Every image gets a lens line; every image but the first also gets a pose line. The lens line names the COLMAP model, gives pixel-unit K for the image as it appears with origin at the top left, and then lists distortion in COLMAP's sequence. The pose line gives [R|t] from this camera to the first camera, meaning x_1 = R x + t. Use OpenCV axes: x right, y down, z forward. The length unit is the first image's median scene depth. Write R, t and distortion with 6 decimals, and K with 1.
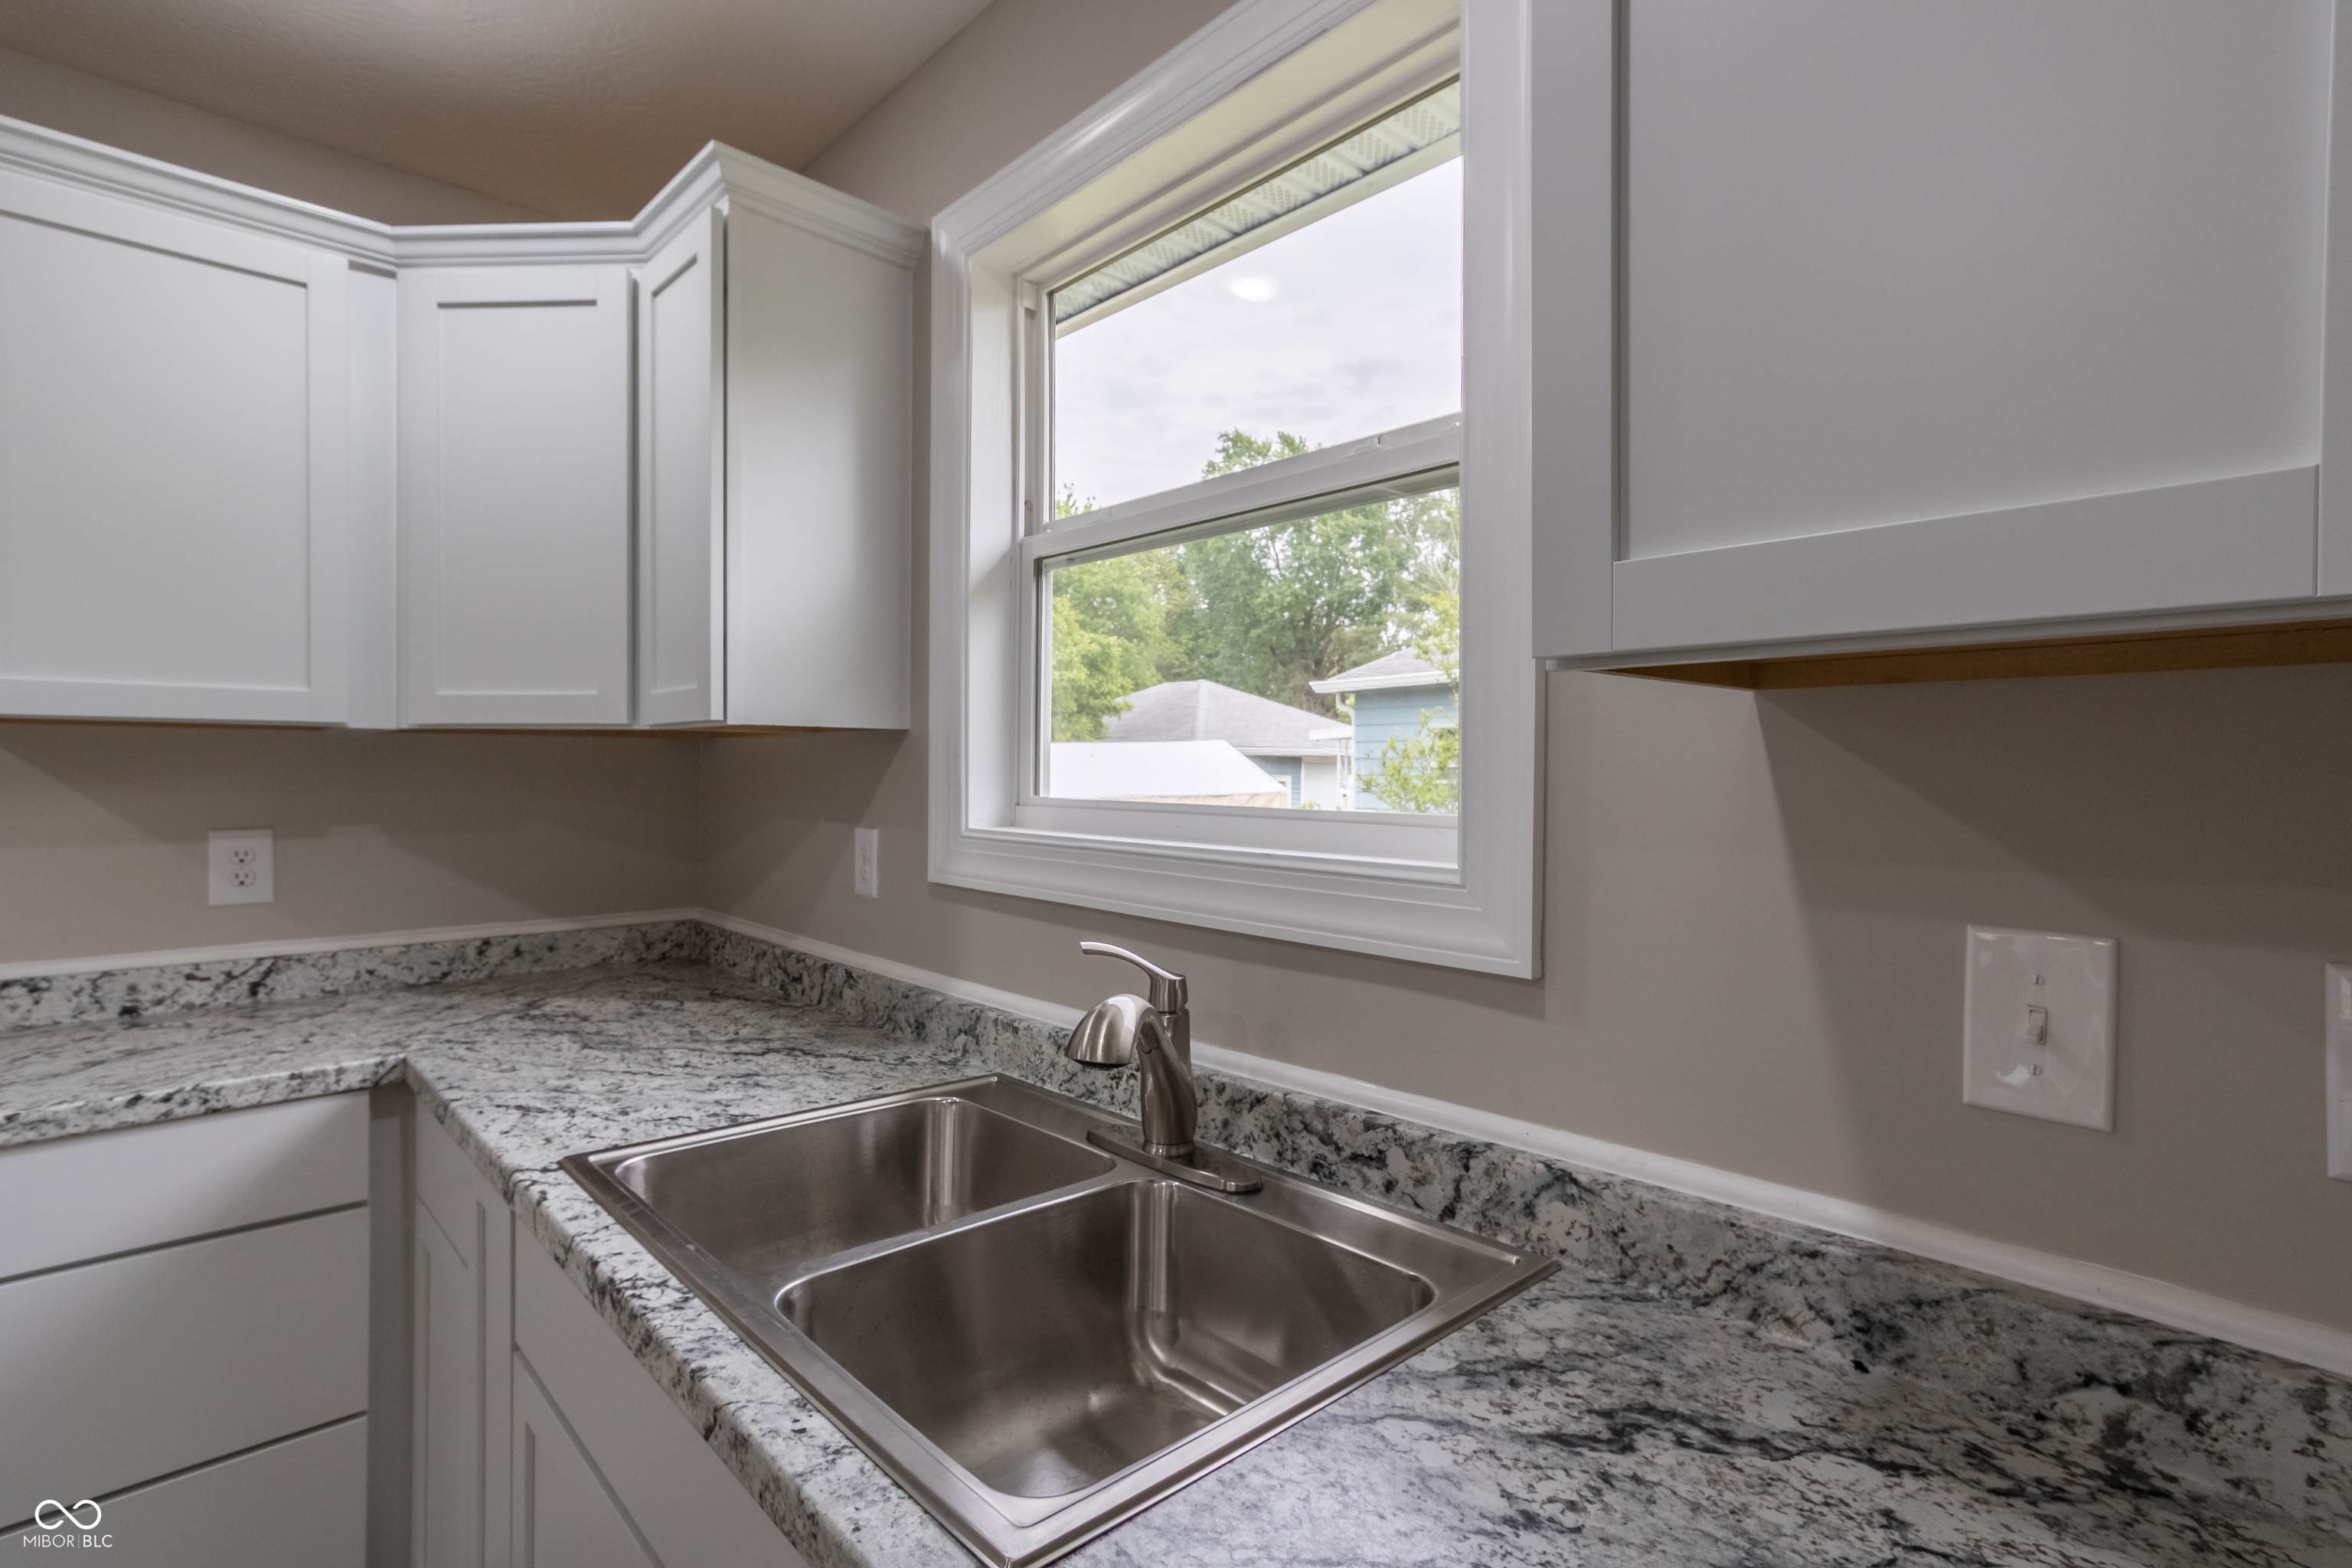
lens RADIAL K [[1112.0, 0, 1176.0], [0, 1112.0, 784.0], [0, 0, 1]] dist [0.000988, 0.000599]
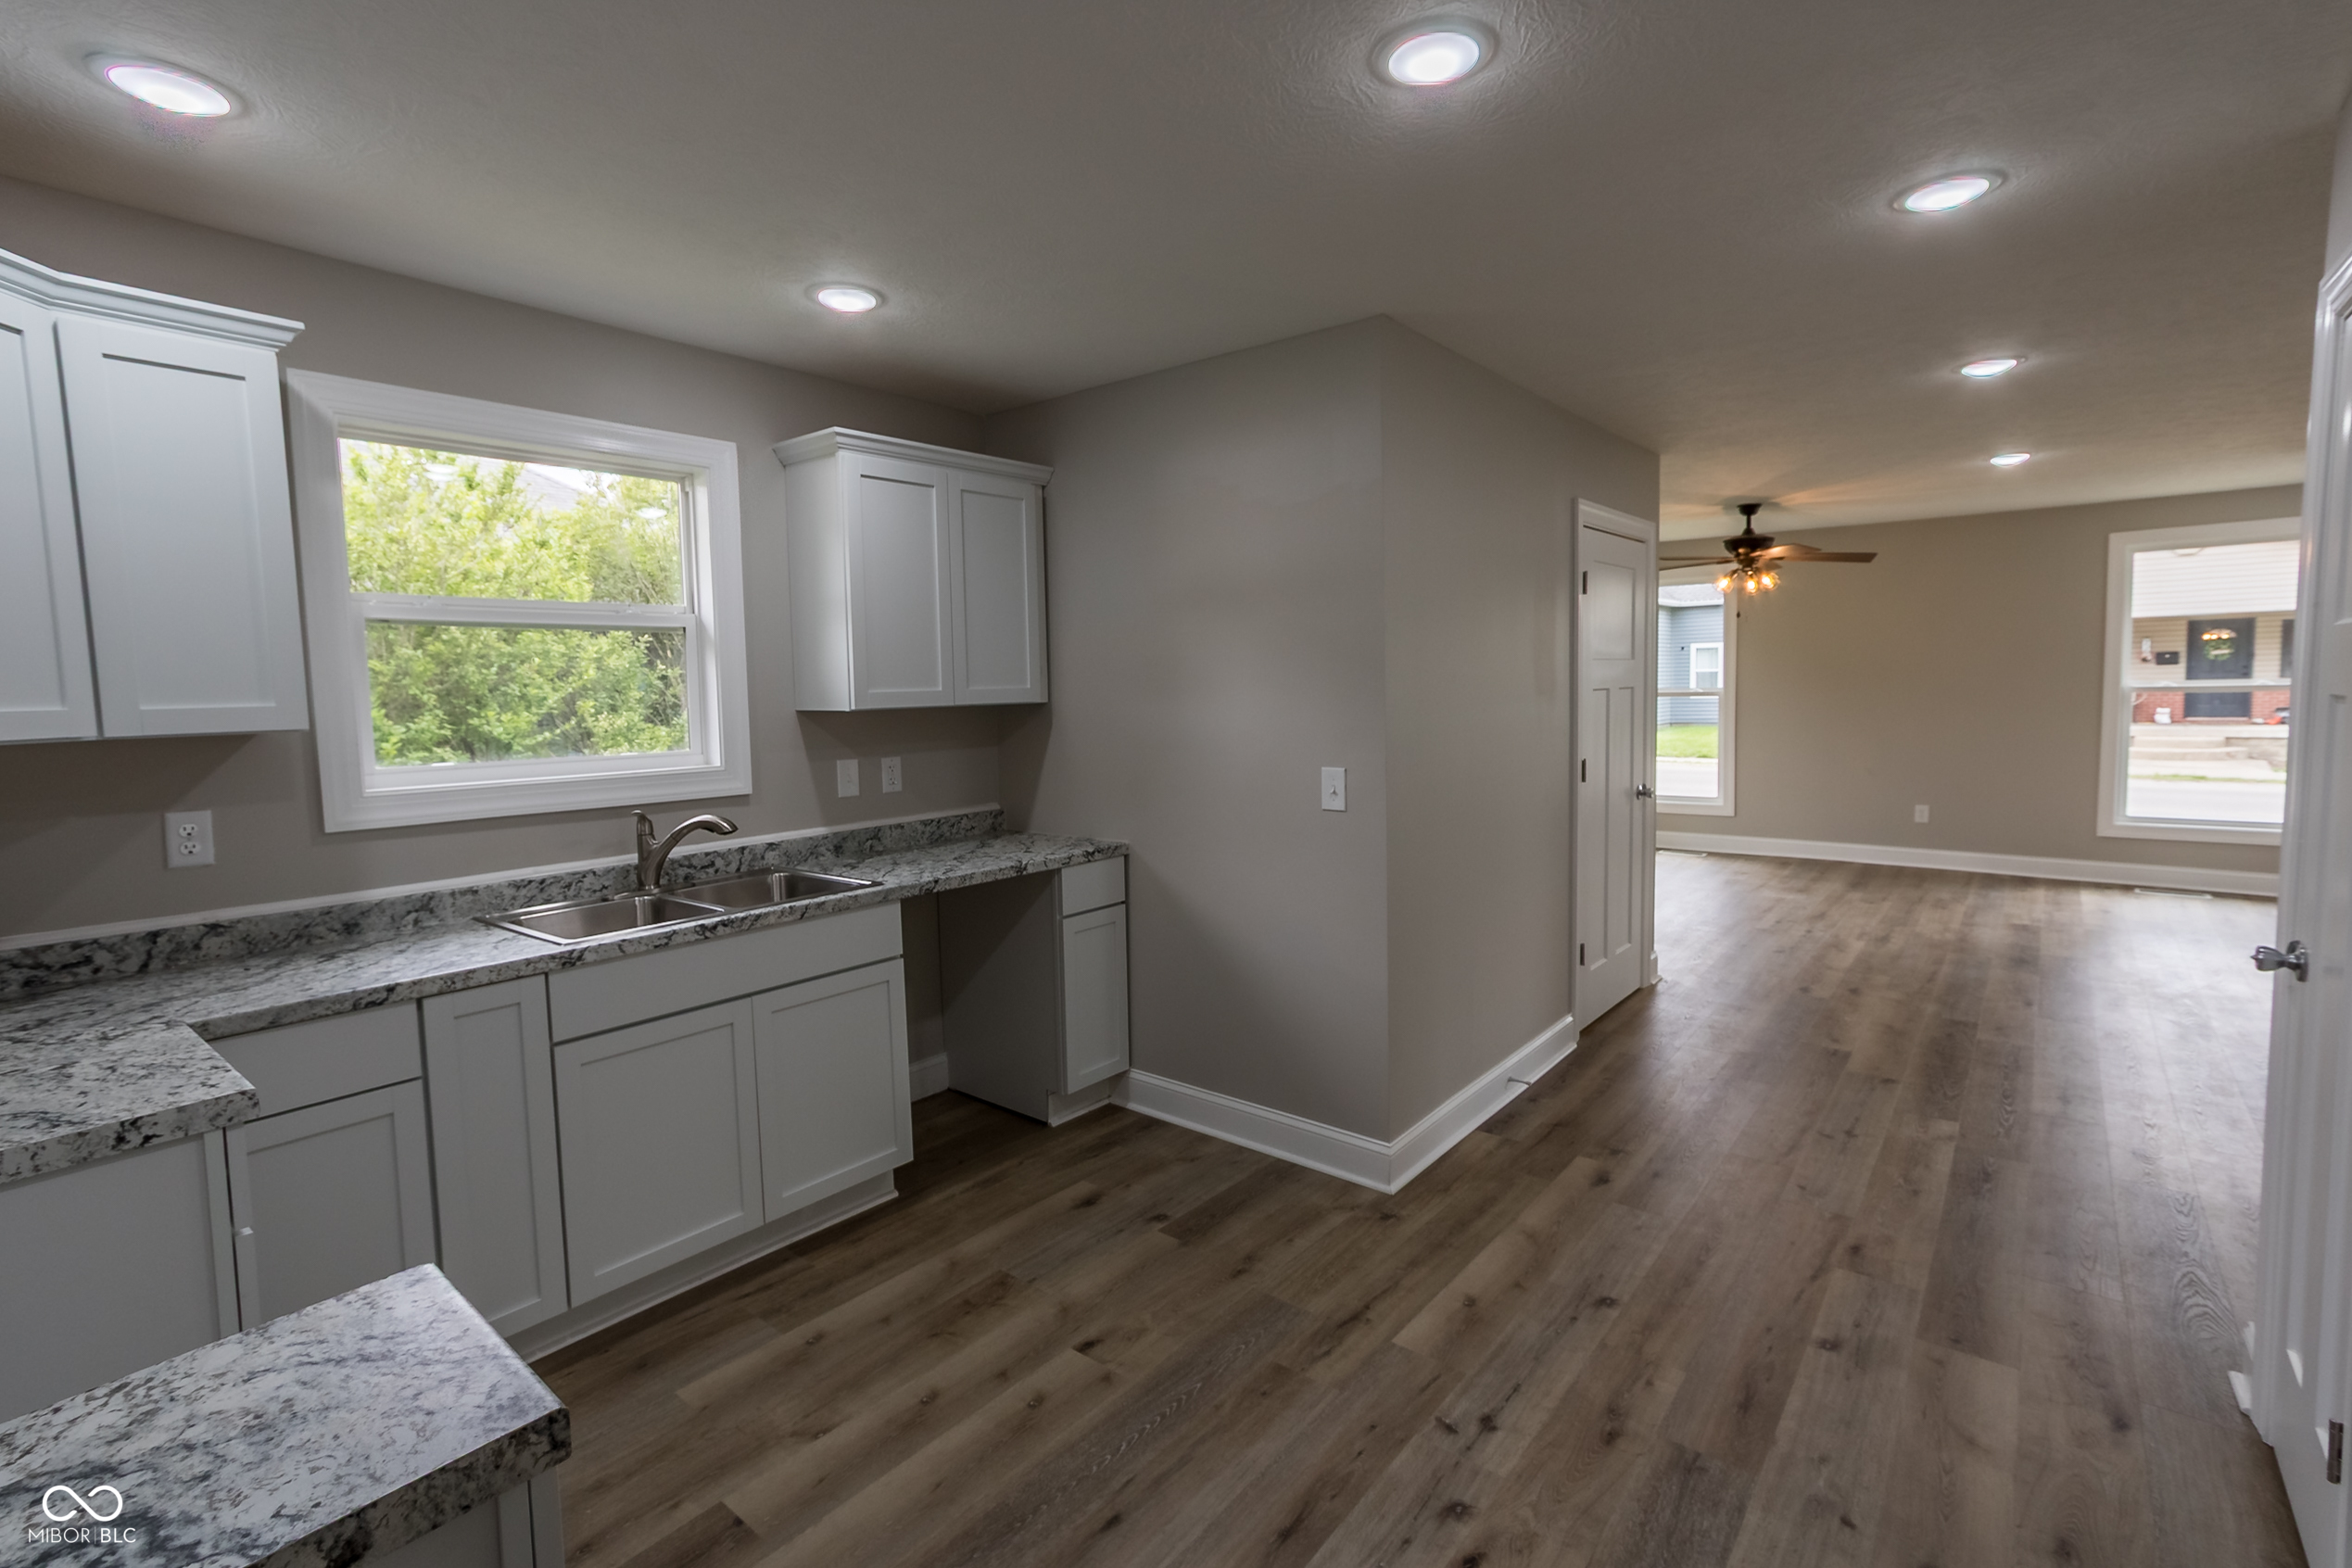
lens RADIAL K [[1112.0, 0, 1176.0], [0, 1112.0, 784.0], [0, 0, 1]] dist [0.000988, 0.000599]
pose [[-0.126474, -0.092565, 0.987642, -2.808837], [0.035761, 0.994564, 0.097793, -0.125225], [-0.991325, 0.047687, -0.122477, 0.101089]]
